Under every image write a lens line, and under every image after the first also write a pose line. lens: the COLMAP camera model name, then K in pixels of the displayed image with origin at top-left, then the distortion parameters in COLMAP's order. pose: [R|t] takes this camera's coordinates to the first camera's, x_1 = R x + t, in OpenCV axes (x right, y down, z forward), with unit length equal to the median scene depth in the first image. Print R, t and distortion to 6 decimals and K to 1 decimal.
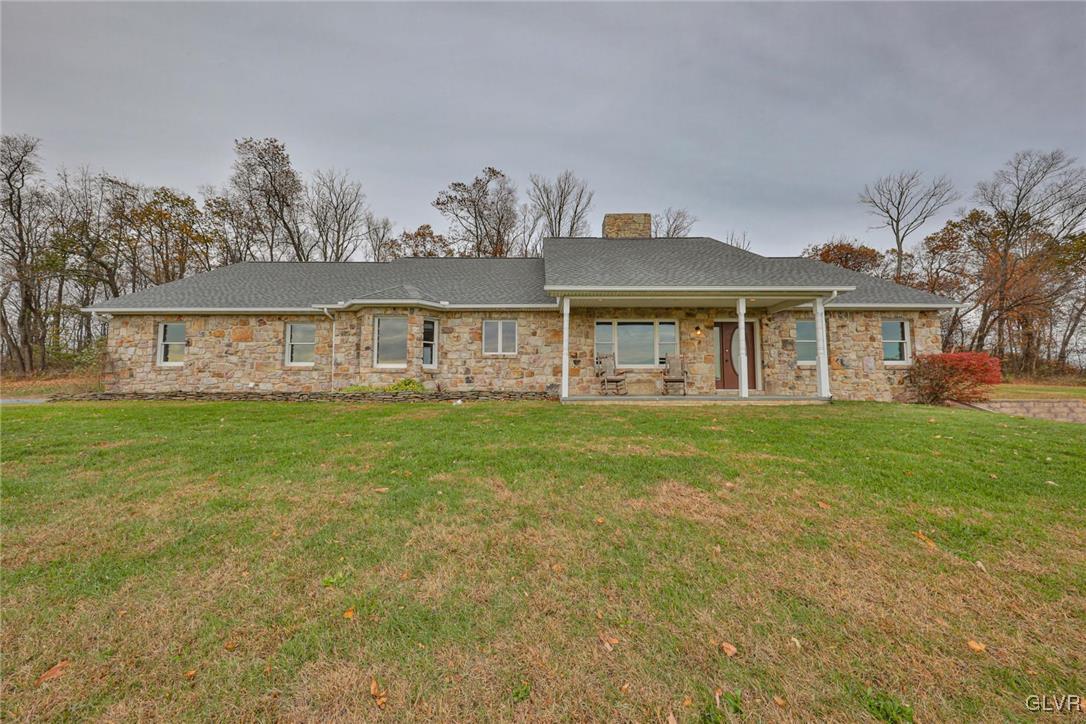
lens RADIAL K [[370.7, 0, 541.9], [0, 370.7, 357.8], [0, 0, 1]] dist [-0.002129, -0.000623]
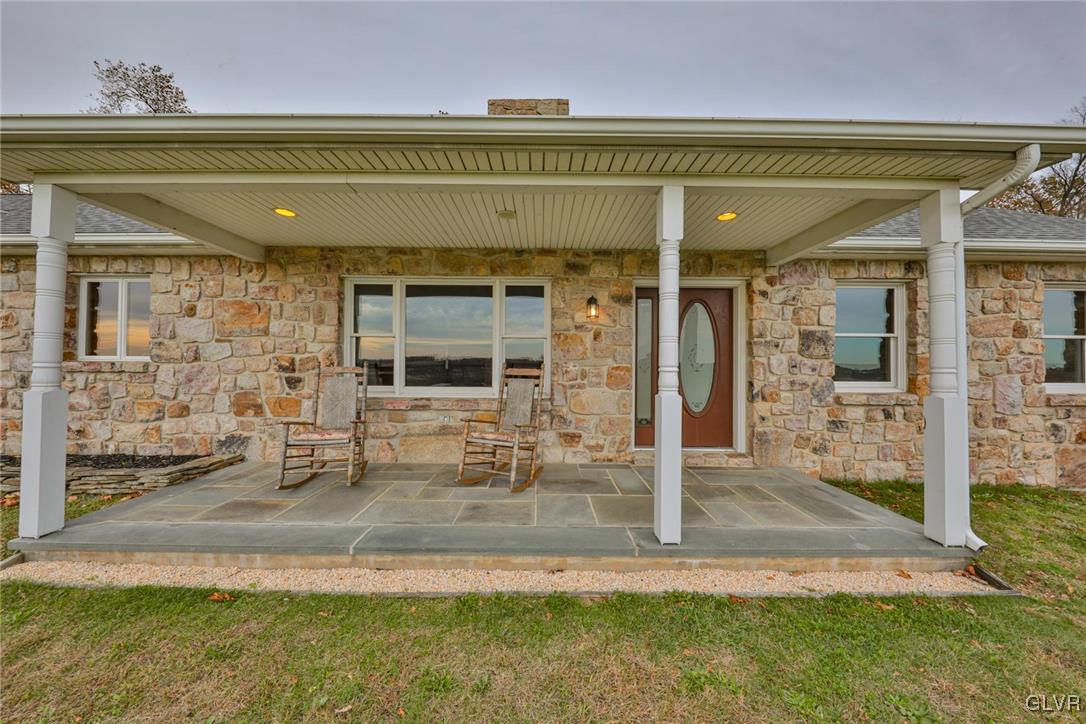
lens RADIAL K [[370.7, 0, 543.2], [0, 370.7, 359.7], [0, 0, 1]] dist [-0.002129, -0.000623]
pose [[0.999966, 0.008115, 0.001695, 0.366961], [-0.008191, 0.998696, 0.050398, -0.035919], [-0.001284, -0.050411, 0.998728, 0.593924]]
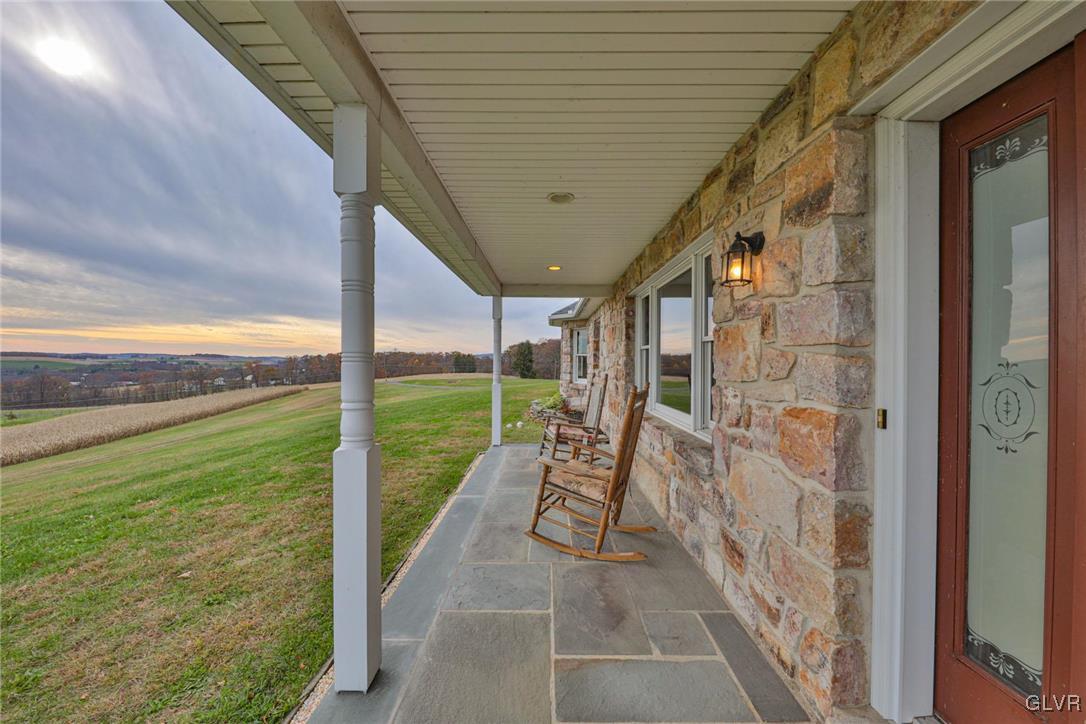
lens RADIAL K [[370.7, 0, 536.0], [0, 370.7, 362.4], [0, 0, 1]] dist [-0.002129, -0.000623]
pose [[-0.036013, 0.001651, -0.999350, 0.589694], [0.052593, 0.998616, -0.000245, -0.030916], [0.997966, -0.052568, -0.036050, 0.904368]]
